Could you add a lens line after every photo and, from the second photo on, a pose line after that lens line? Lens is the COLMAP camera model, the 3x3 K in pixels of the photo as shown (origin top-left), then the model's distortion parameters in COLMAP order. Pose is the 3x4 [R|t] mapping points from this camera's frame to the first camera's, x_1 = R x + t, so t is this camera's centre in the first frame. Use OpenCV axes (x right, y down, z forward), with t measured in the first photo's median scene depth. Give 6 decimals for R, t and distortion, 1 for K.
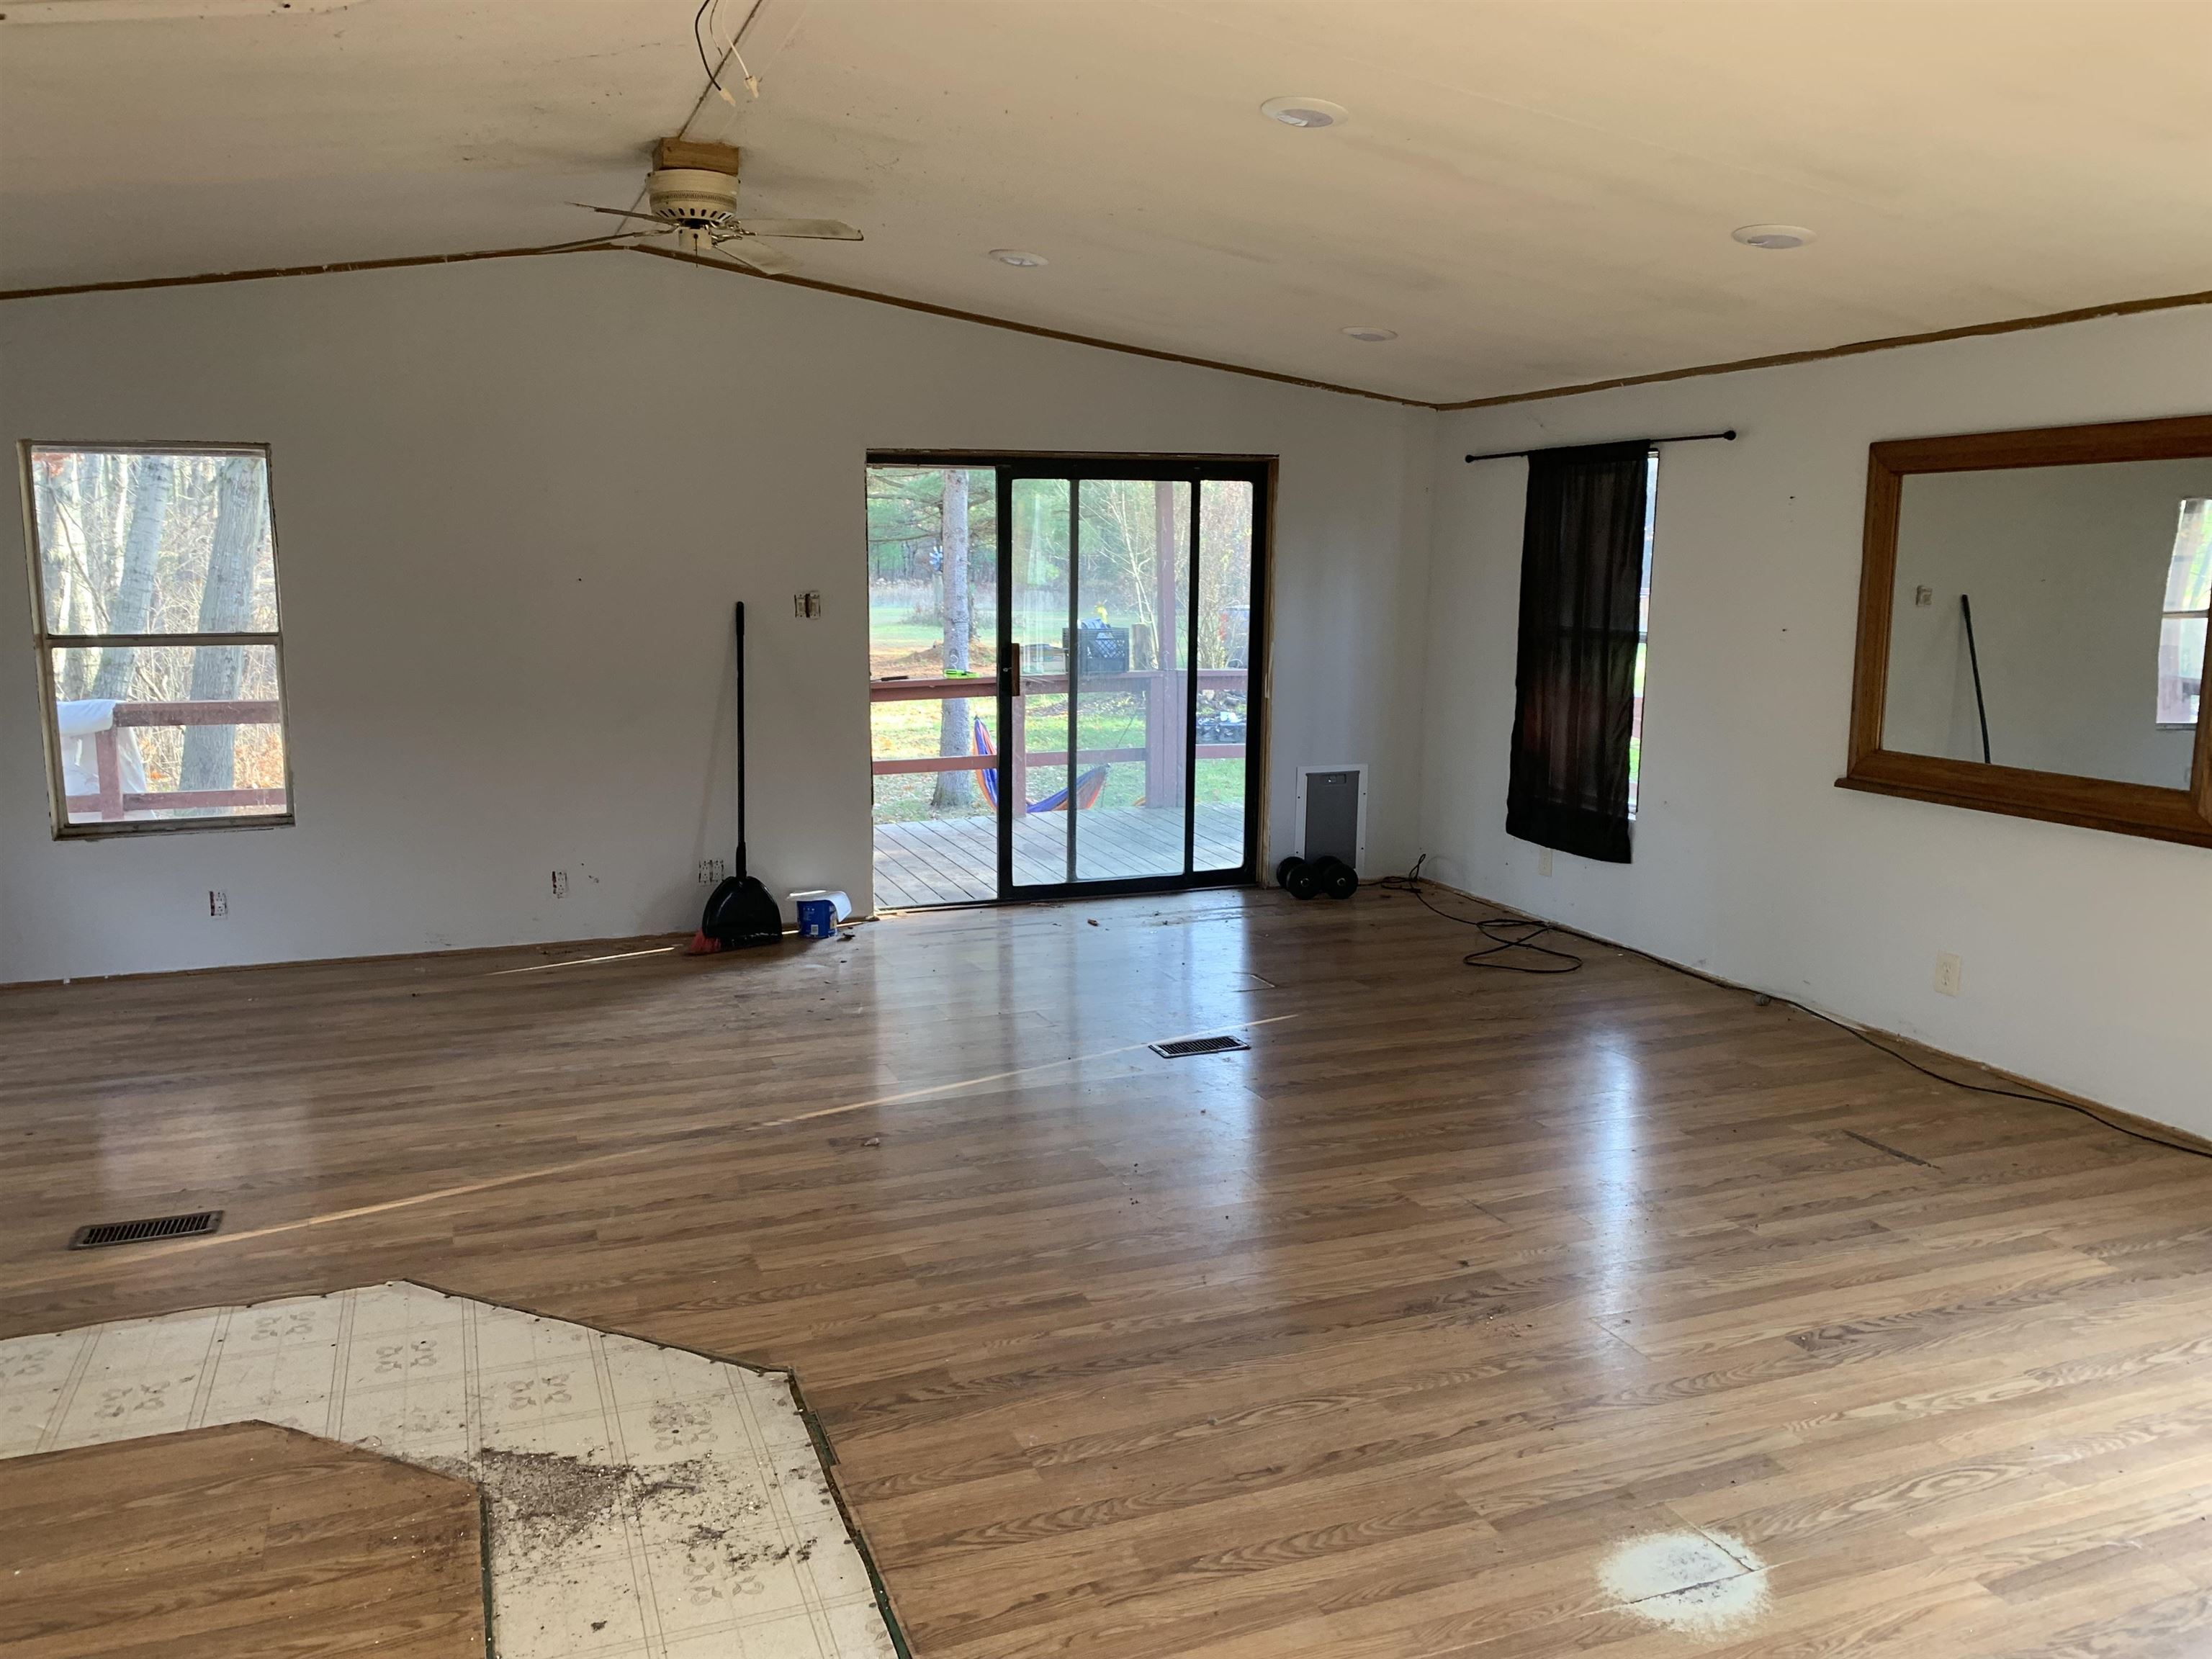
lens RADIAL K [[1734.0, 0, 1094.7], [0, 1734.0, 834.1], [0, 0, 1]] dist [0.006743, -0.002663]
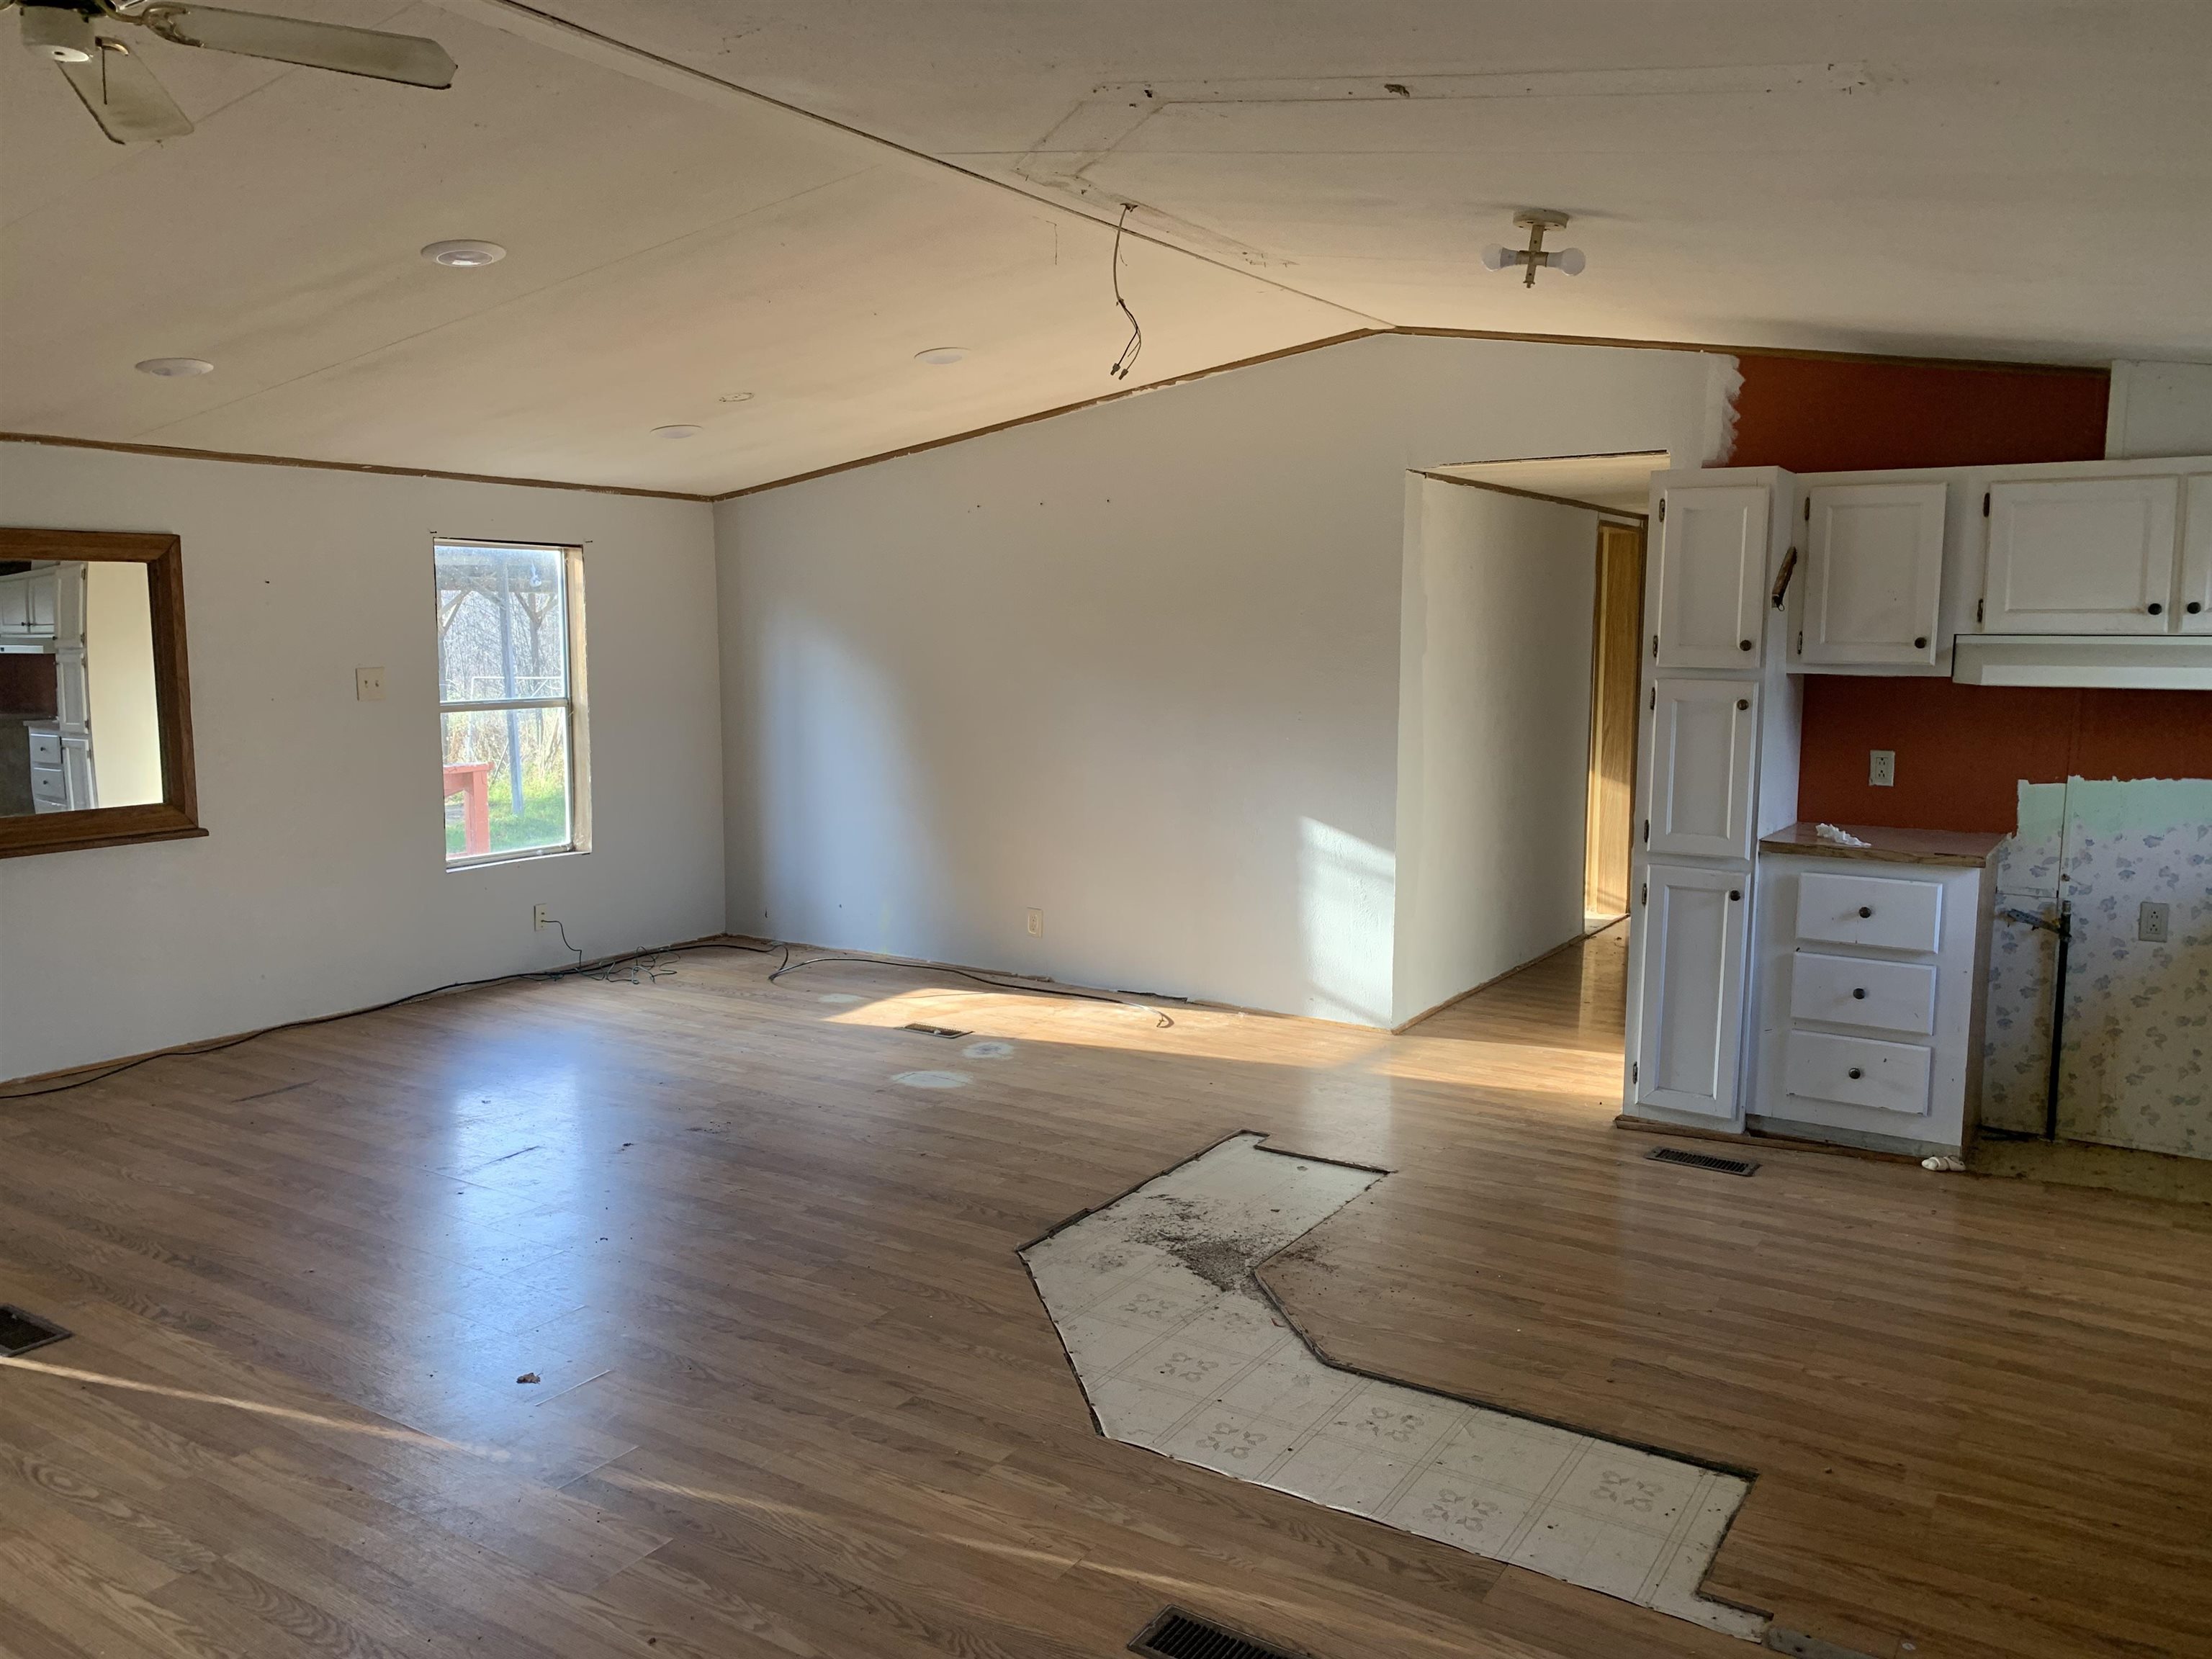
lens RADIAL K [[1734.0, 0, 1097.4], [0, 1734.0, 828.2], [0, 0, 1]] dist [0.006743, -0.002663]
pose [[-0.609605, -0.103876, 0.785870, -1.326230], [0.124746, 0.966454, 0.224512, -0.322424], [-0.782828, 0.234897, -0.576197, 1.768719]]
